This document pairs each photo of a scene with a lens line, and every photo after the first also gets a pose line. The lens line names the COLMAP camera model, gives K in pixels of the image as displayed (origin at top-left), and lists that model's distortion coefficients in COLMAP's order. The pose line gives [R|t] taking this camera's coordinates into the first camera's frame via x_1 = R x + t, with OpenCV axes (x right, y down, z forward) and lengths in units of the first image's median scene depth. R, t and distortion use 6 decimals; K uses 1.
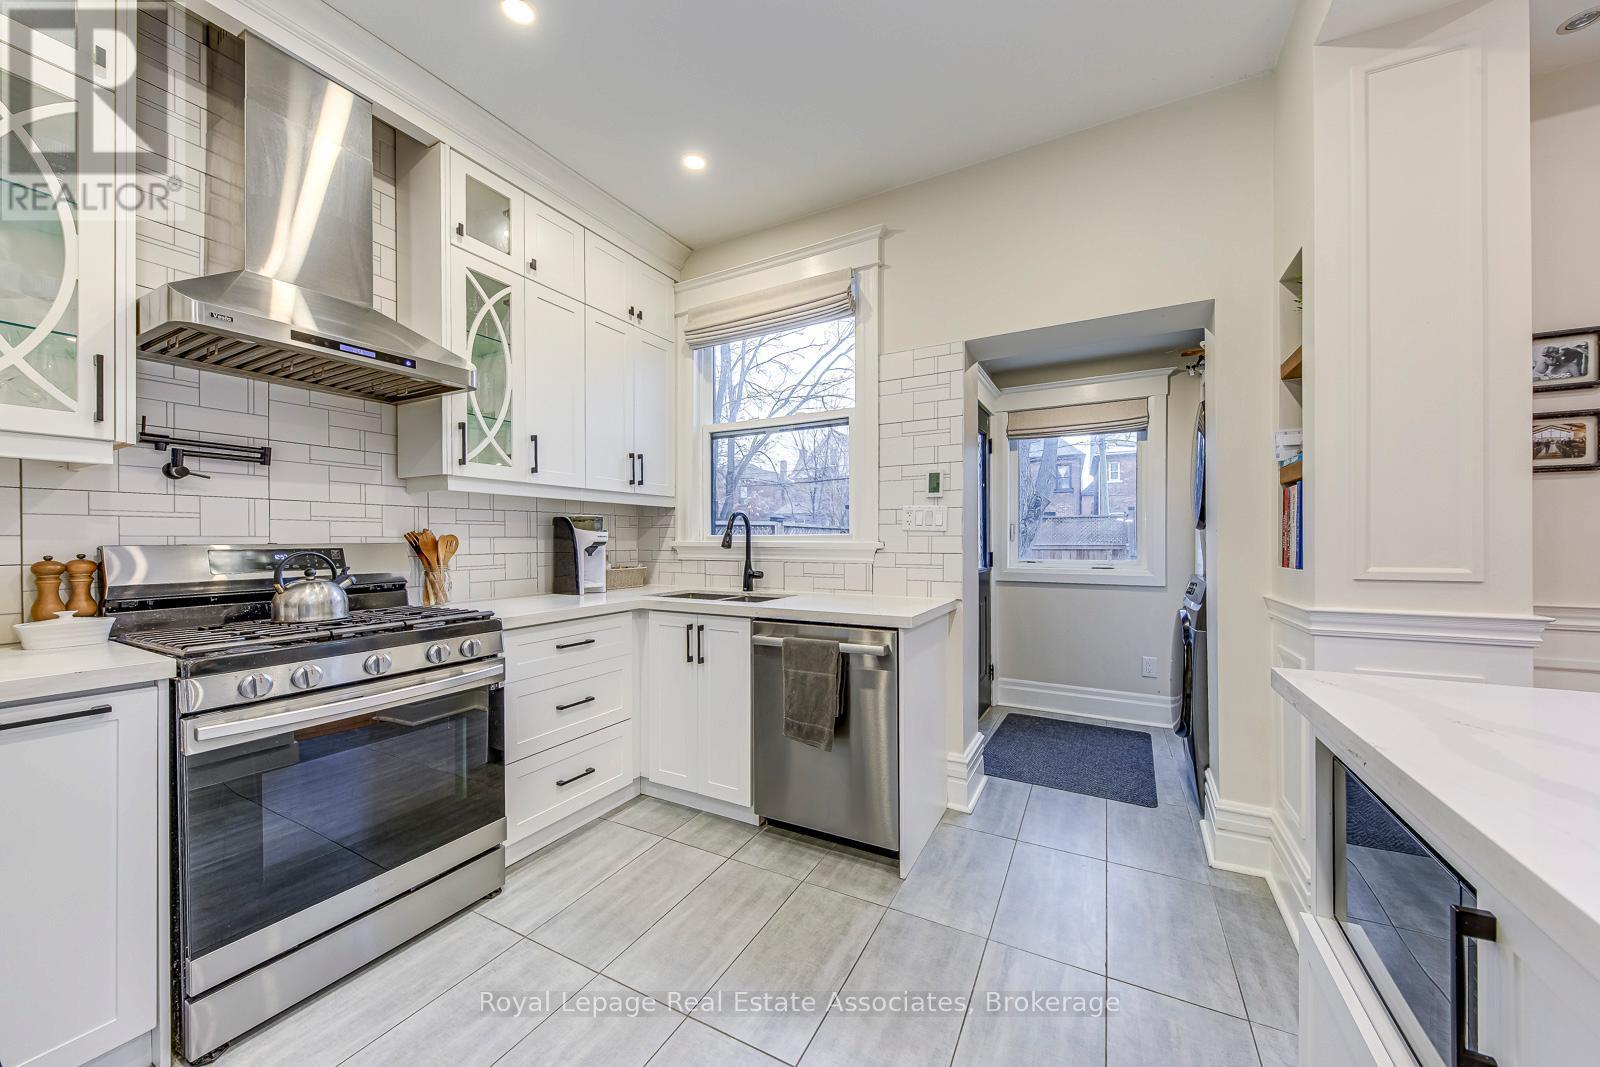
lens RADIAL K [[565.0, 0, 795.6], [0, 565.0, 542.6], [0, 0, 1]] dist [0.006392, -0.003012]
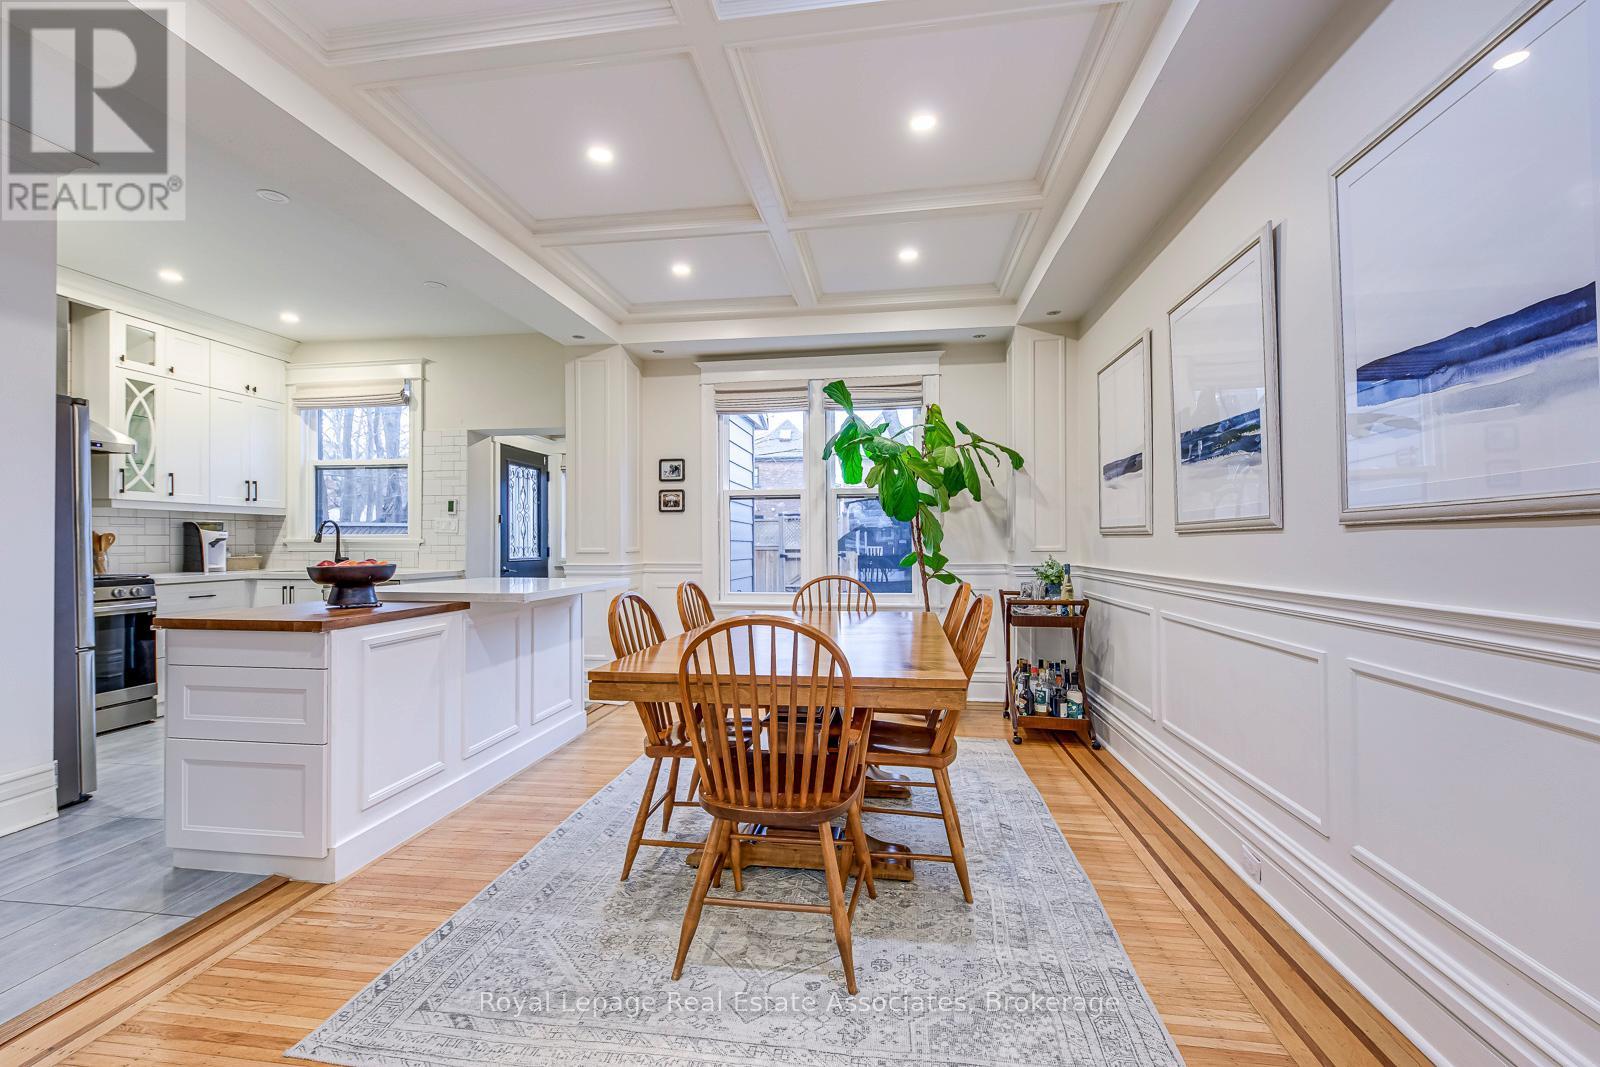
lens RADIAL K [[696.3, 0, 806.6], [0, 696.3, 539.8], [0, 0, 1]] dist [0.009047, -0.001365]
pose [[0.936755, 0.003769, 0.349964, 0.561457], [-0.000333, 0.999951, -0.009878, 0.024501], [-0.349984, 0.009137, 0.936711, -1.571682]]
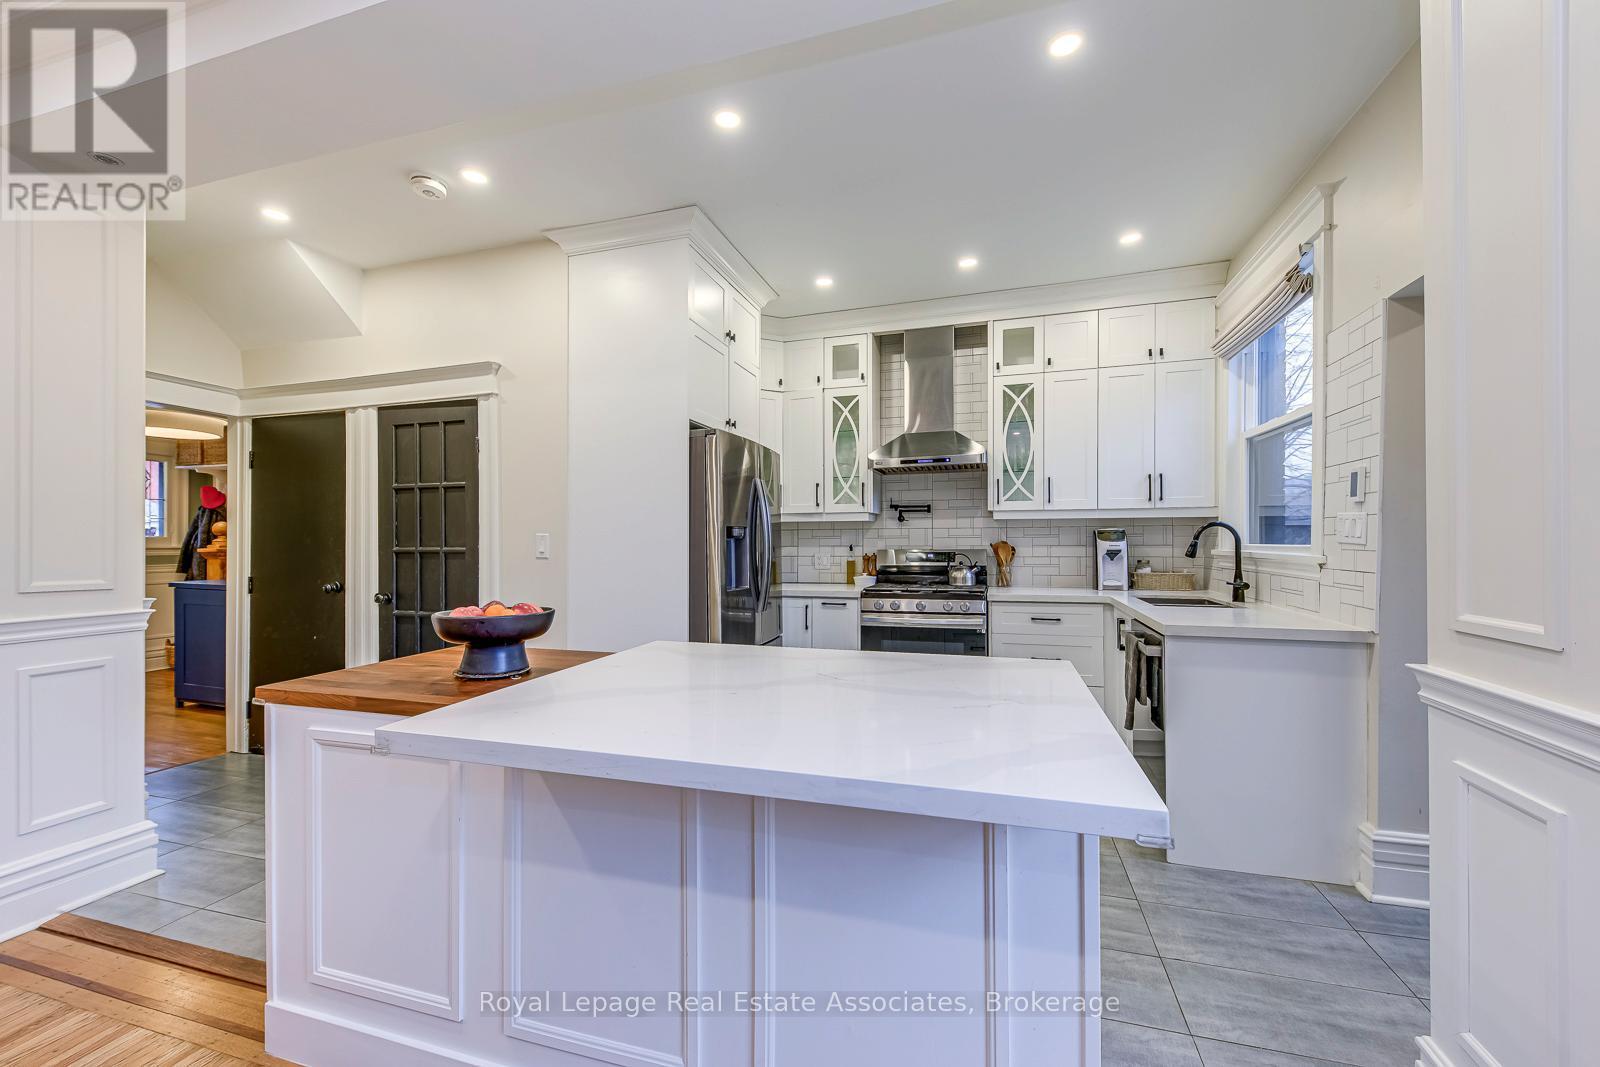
lens RADIAL K [[636.5, 0, 804.7], [0, 636.5, 539.2], [0, 0, 1]] dist [0.011904, 0.000120]
pose [[0.196140, 0.000802, -0.980576, 1.054024], [0.000300, 1.000000, 0.000878, -0.030059], [0.980576, -0.000467, 0.196140, 0.049688]]
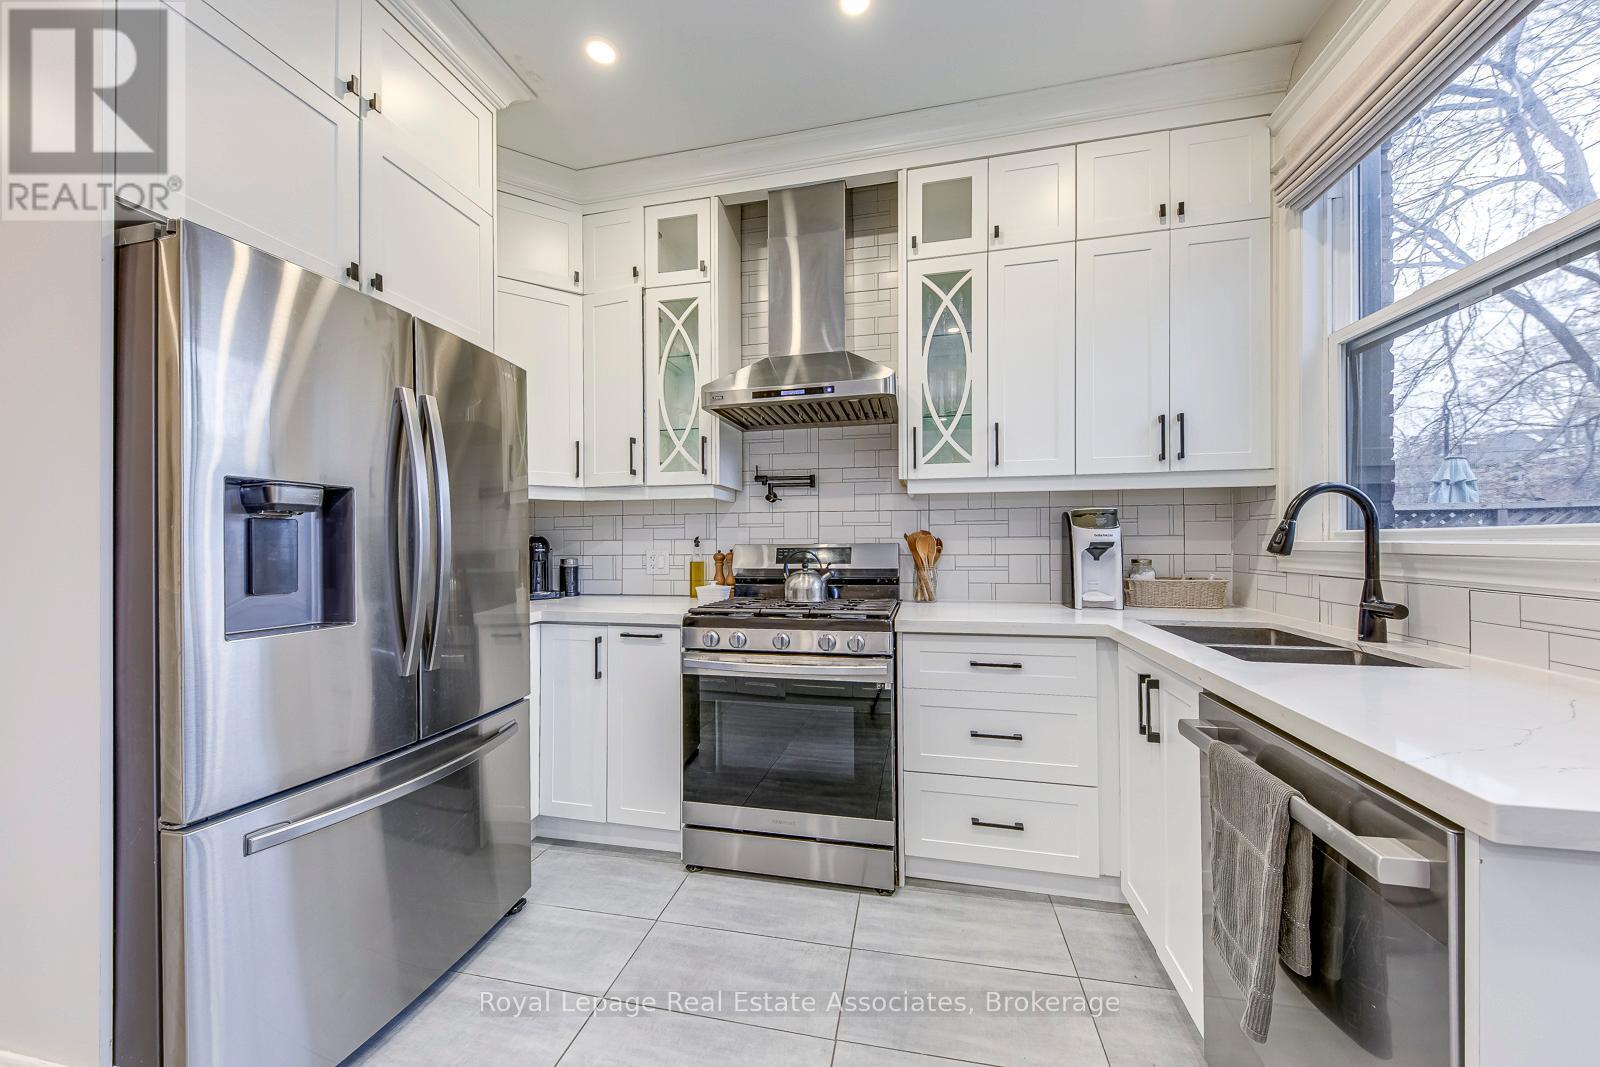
lens RADIAL K [[565.0, 0, 806.6], [0, 565.0, 540.4], [0, 0, 1]] dist [0.006392, -0.003012]
pose [[0.280097, -0.001344, -0.959971, 0.313574], [0.000787, 0.999999, -0.001170, -0.003426], [0.959971, -0.000428, 0.280098, 0.466706]]
